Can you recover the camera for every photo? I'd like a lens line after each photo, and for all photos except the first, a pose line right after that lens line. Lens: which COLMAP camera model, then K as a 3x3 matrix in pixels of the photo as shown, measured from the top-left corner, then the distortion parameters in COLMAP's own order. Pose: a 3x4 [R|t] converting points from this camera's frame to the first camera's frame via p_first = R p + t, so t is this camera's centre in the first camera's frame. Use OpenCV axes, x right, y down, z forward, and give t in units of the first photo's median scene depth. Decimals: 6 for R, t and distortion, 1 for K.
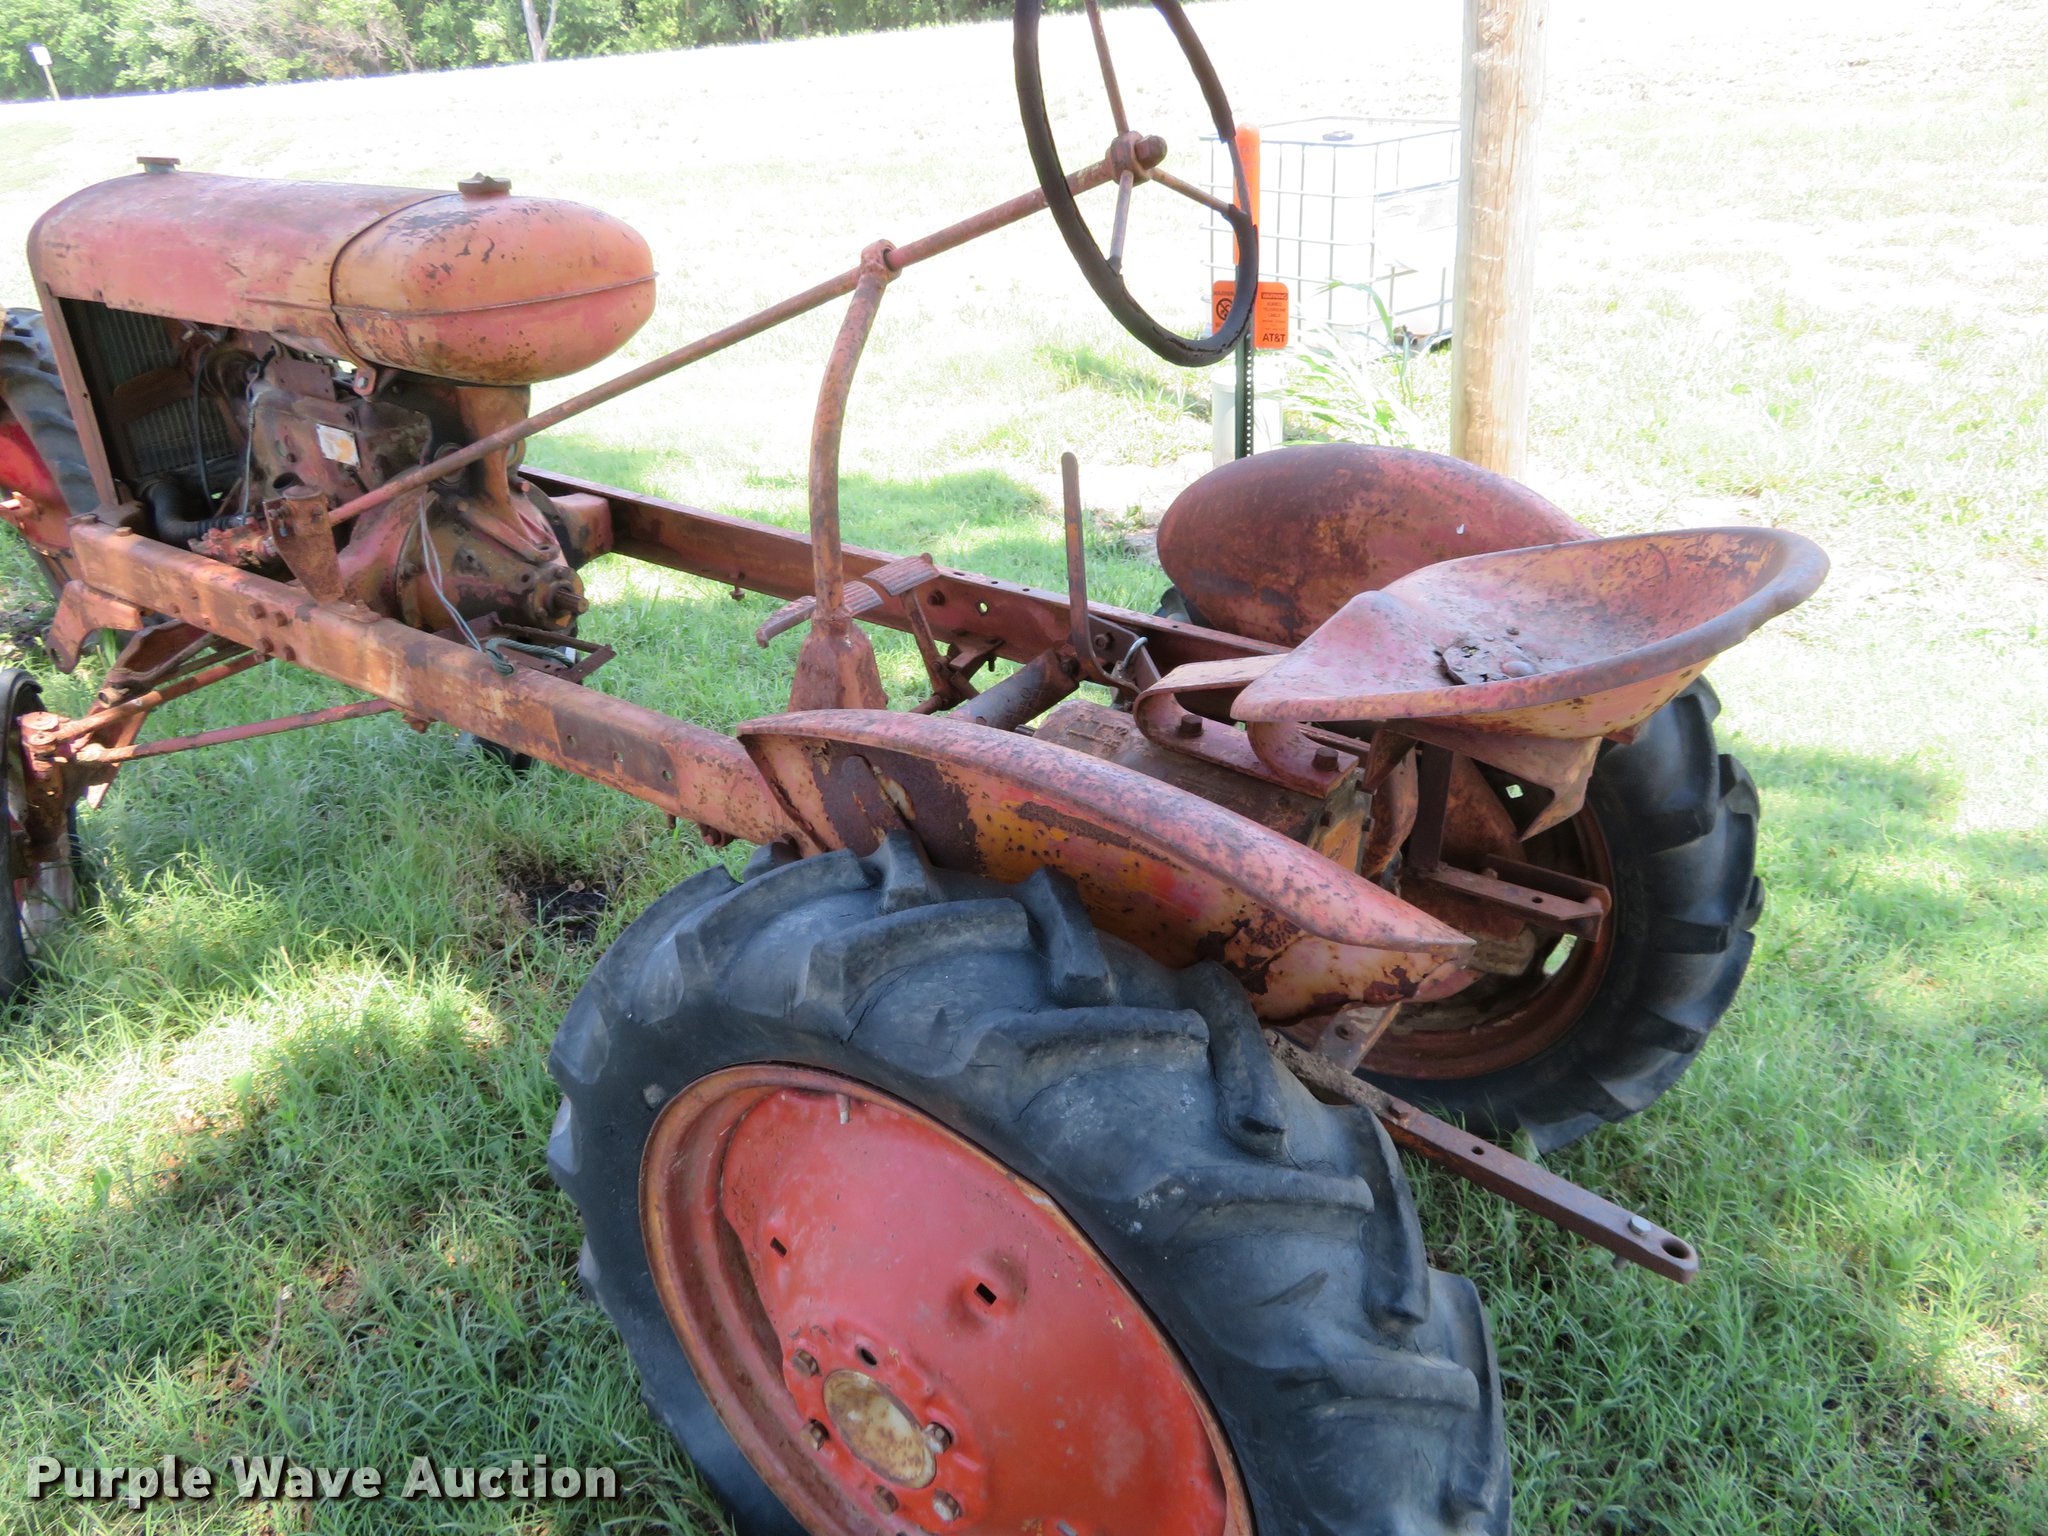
lens RADIAL K [[1455.3, 0, 1024.0], [0, 1455.3, 768.0], [0, 0, 1]] dist [-0.006768, 0.003421]
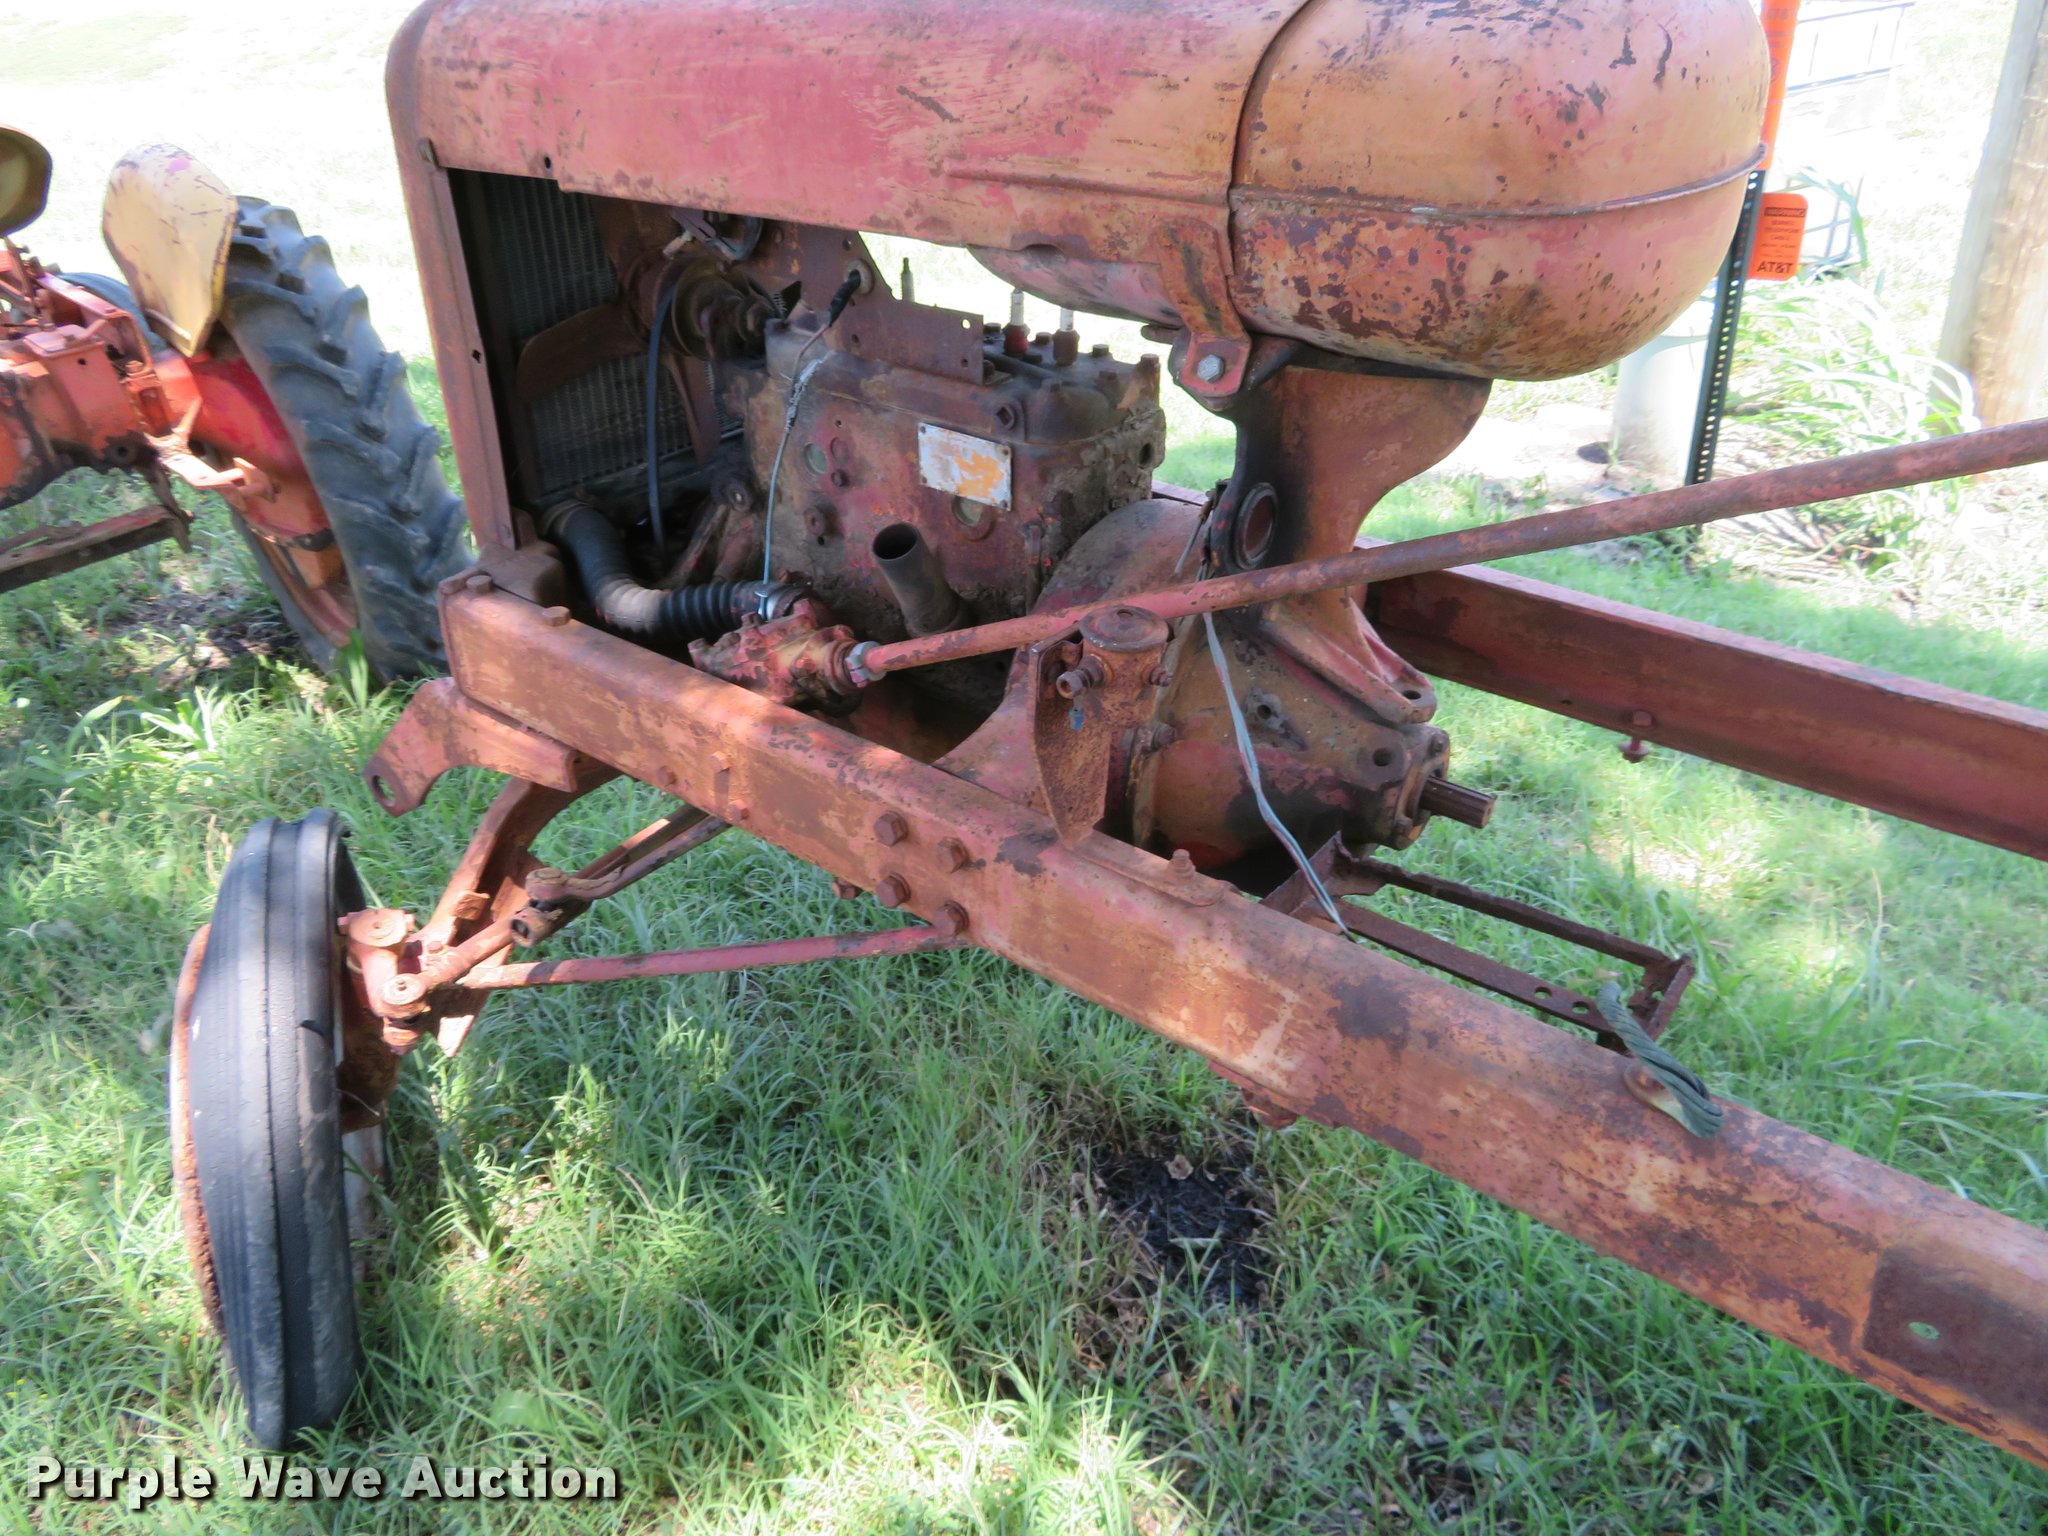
lens RADIAL K [[1455.3, 0, 1024.0], [0, 1455.3, 768.0], [0, 0, 1]] dist [-0.006768, 0.003421]
pose [[0.997941, 0.037585, -0.051972, -0.418620], [-0.034699, 0.997863, 0.055361, -0.143060], [0.053942, -0.053444, 0.997113, 0.471419]]
